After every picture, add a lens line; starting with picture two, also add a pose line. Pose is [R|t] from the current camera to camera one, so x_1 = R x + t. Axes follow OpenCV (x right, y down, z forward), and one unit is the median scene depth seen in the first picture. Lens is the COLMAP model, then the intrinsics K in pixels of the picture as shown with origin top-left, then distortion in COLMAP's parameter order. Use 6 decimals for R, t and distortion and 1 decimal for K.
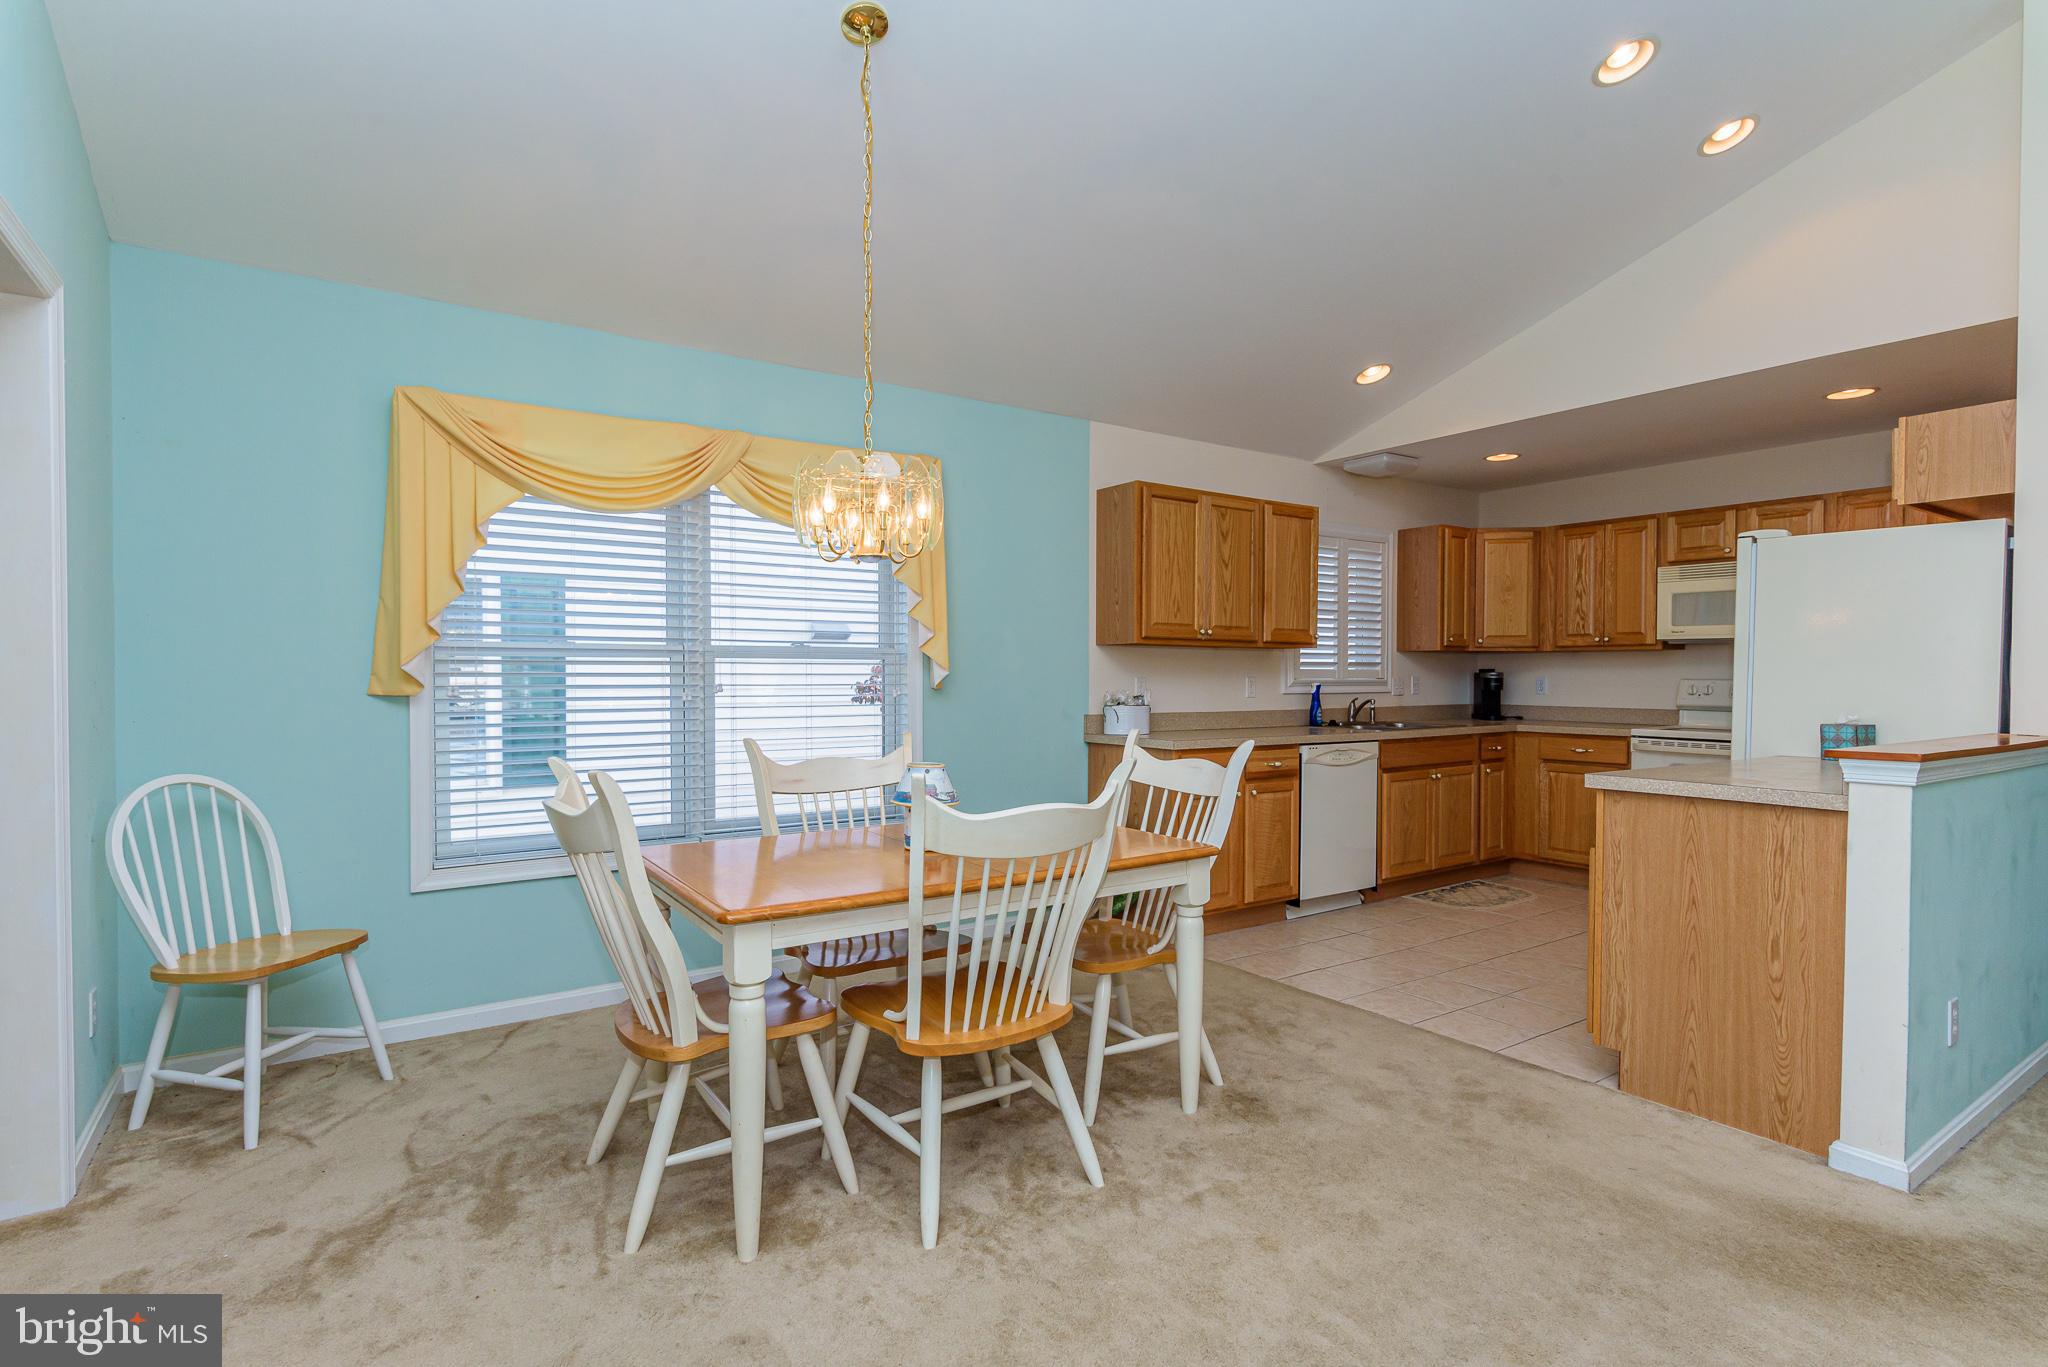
lens RADIAL K [[1011.7, 0, 1024.6], [0, 1011.7, 689.7], [0, 0, 1]] dist [0.002660, 0.000797]
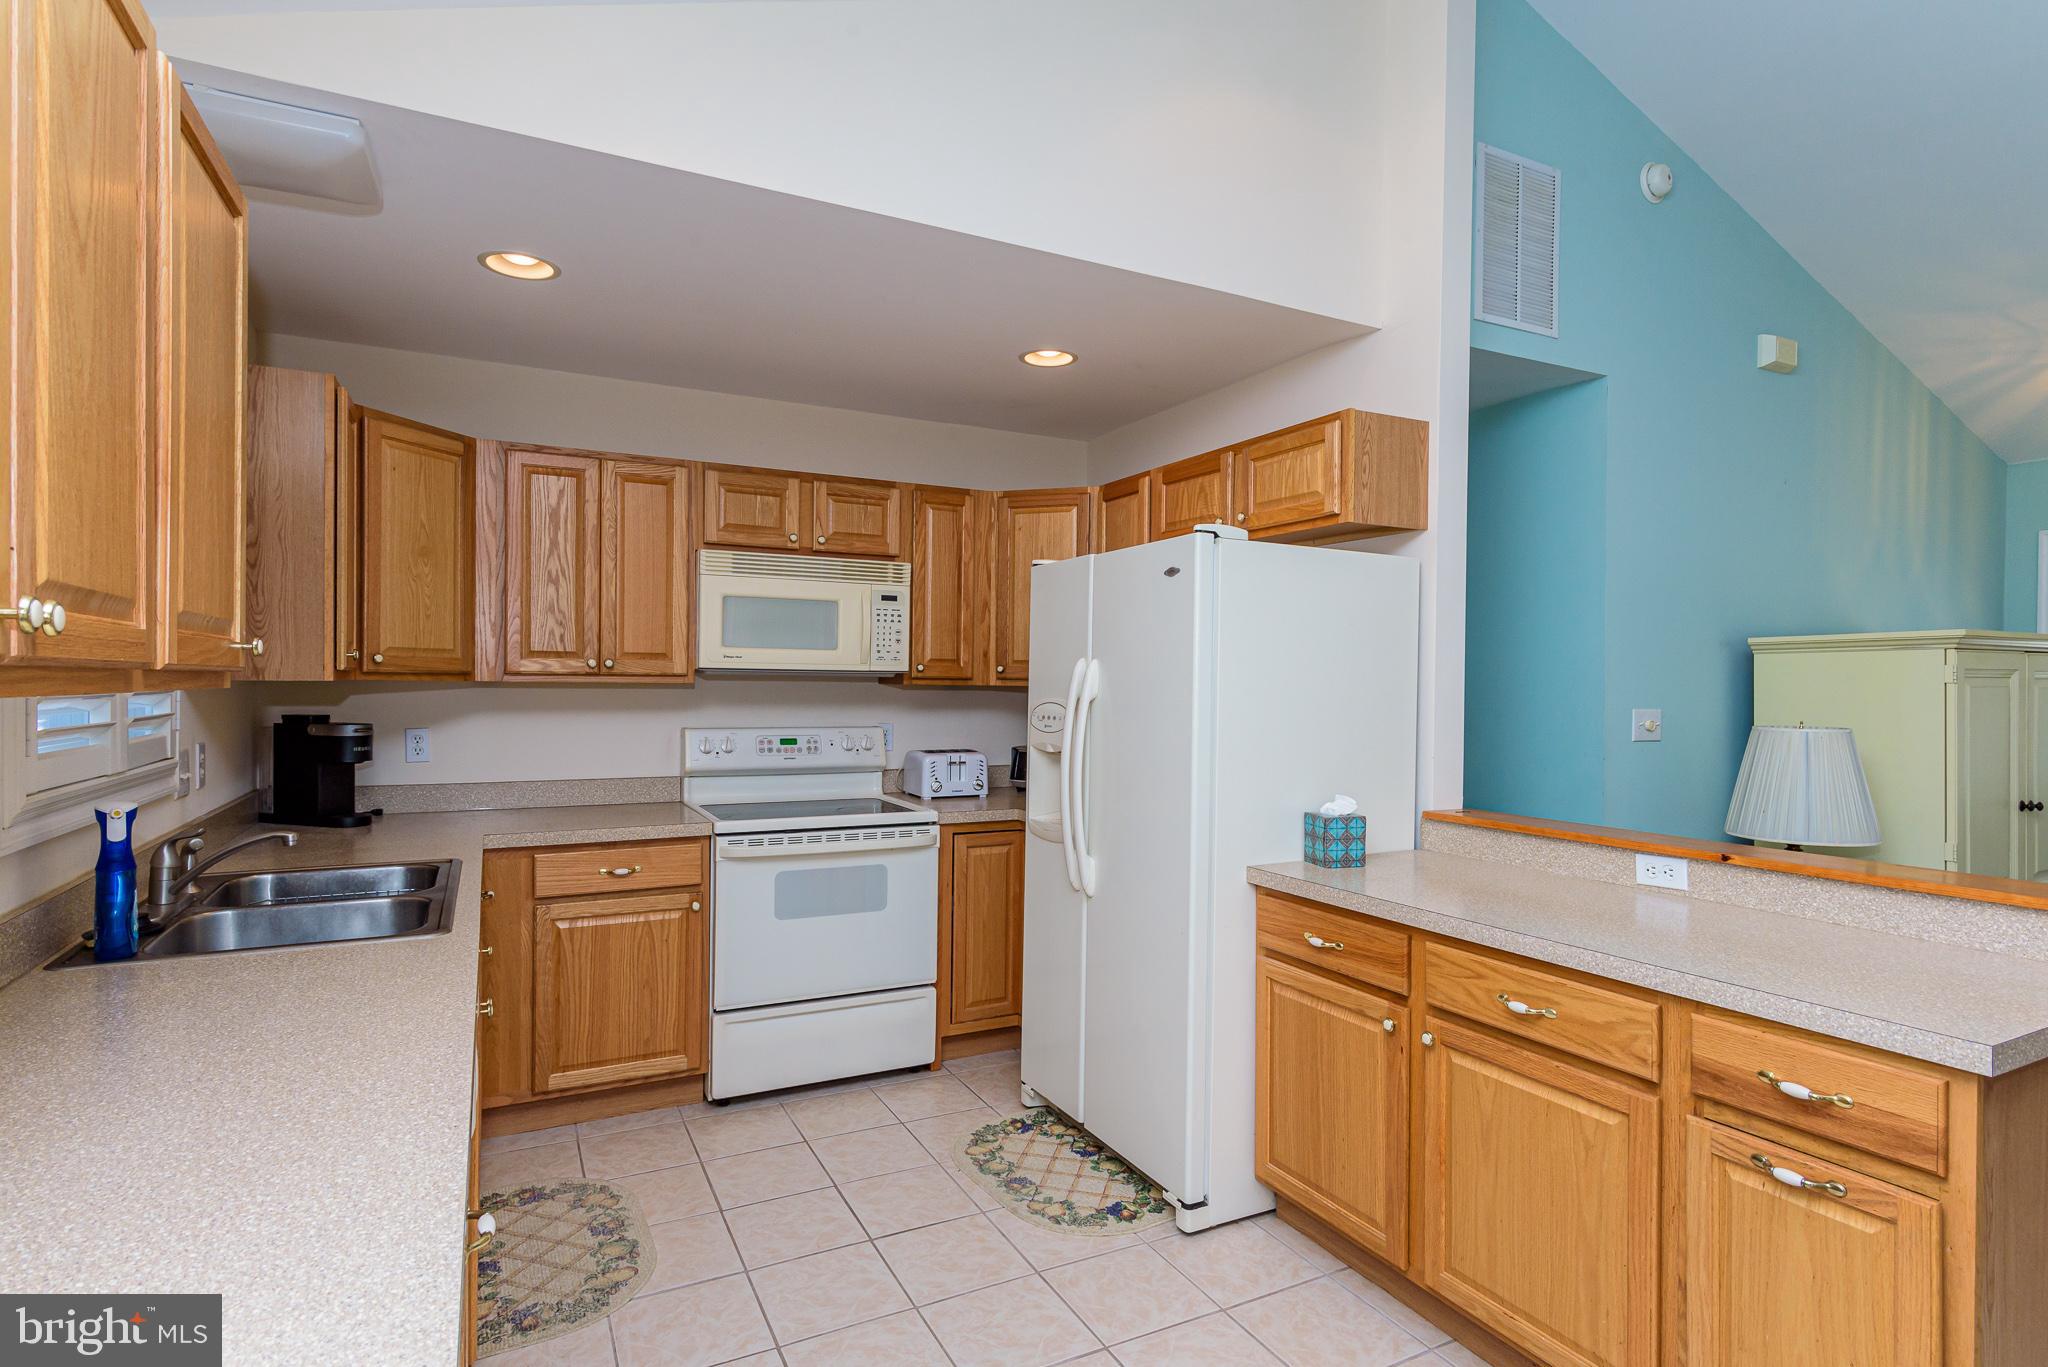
lens RADIAL K [[1030.0, 0, 1068.2], [0, 1030.0, 692.0], [0, 0, 1]] dist [0.001055, 0.000061]
pose [[0.133431, -0.010898, 0.990998, 0.043641], [0.006607, 0.999927, 0.010106, -0.043780], [-0.991036, 0.005199, 0.133493, 0.769970]]
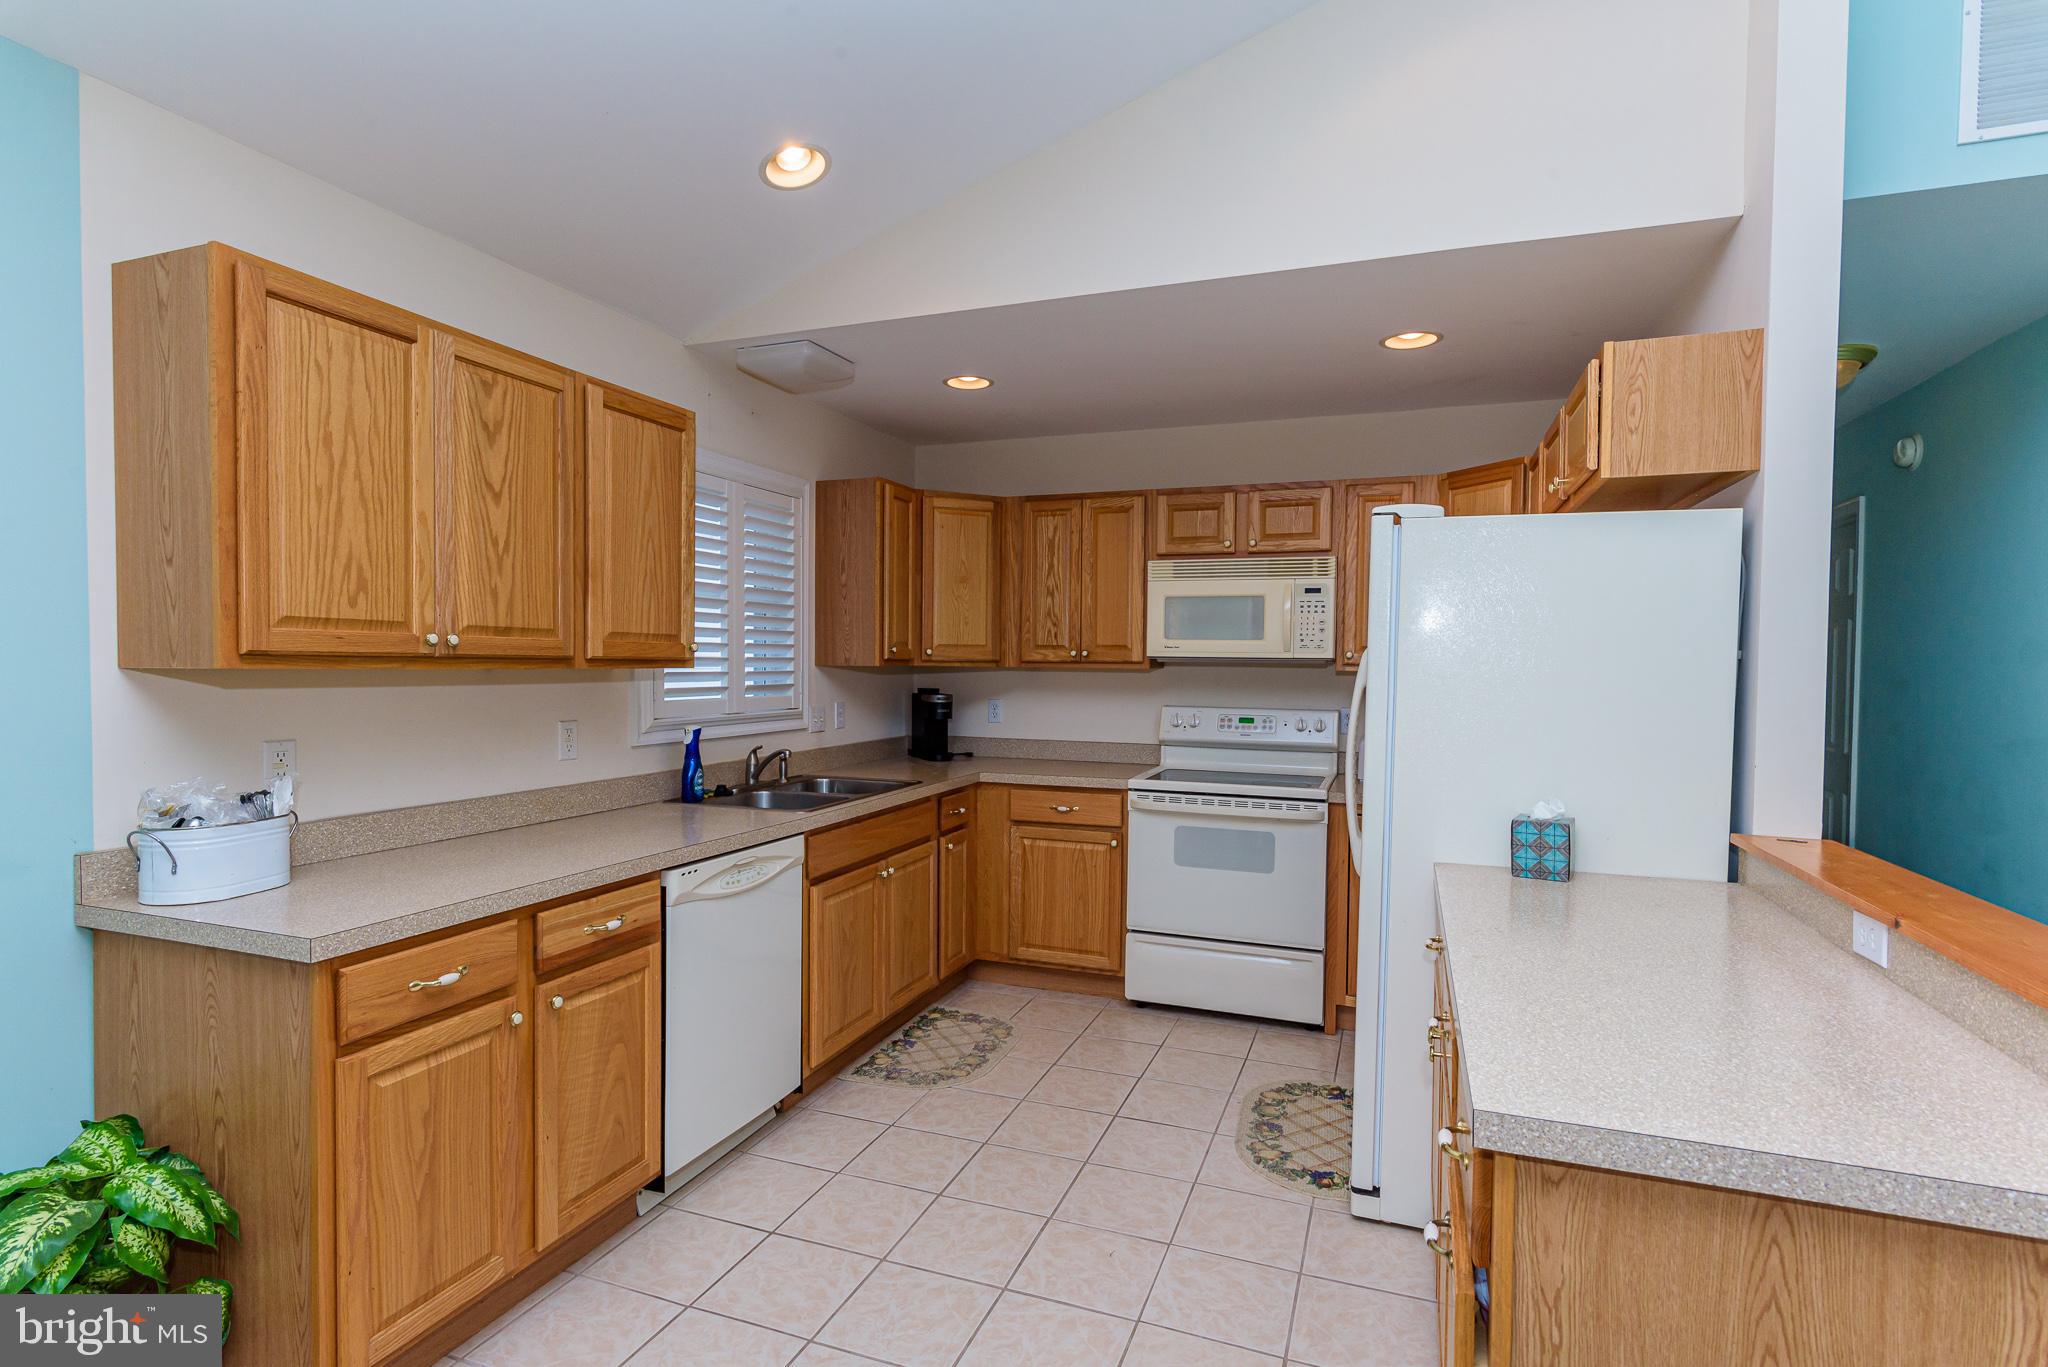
lens RADIAL K [[1011.7, 0, 1024.6], [0, 1011.7, 689.7], [0, 0, 1]] dist [0.002660, 0.000797]
pose [[0.825004, -0.010035, 0.565038, 0.133496], [0.001474, 0.999877, 0.015605, -0.040270], [-0.565125, -0.012041, 0.824918, 0.470779]]
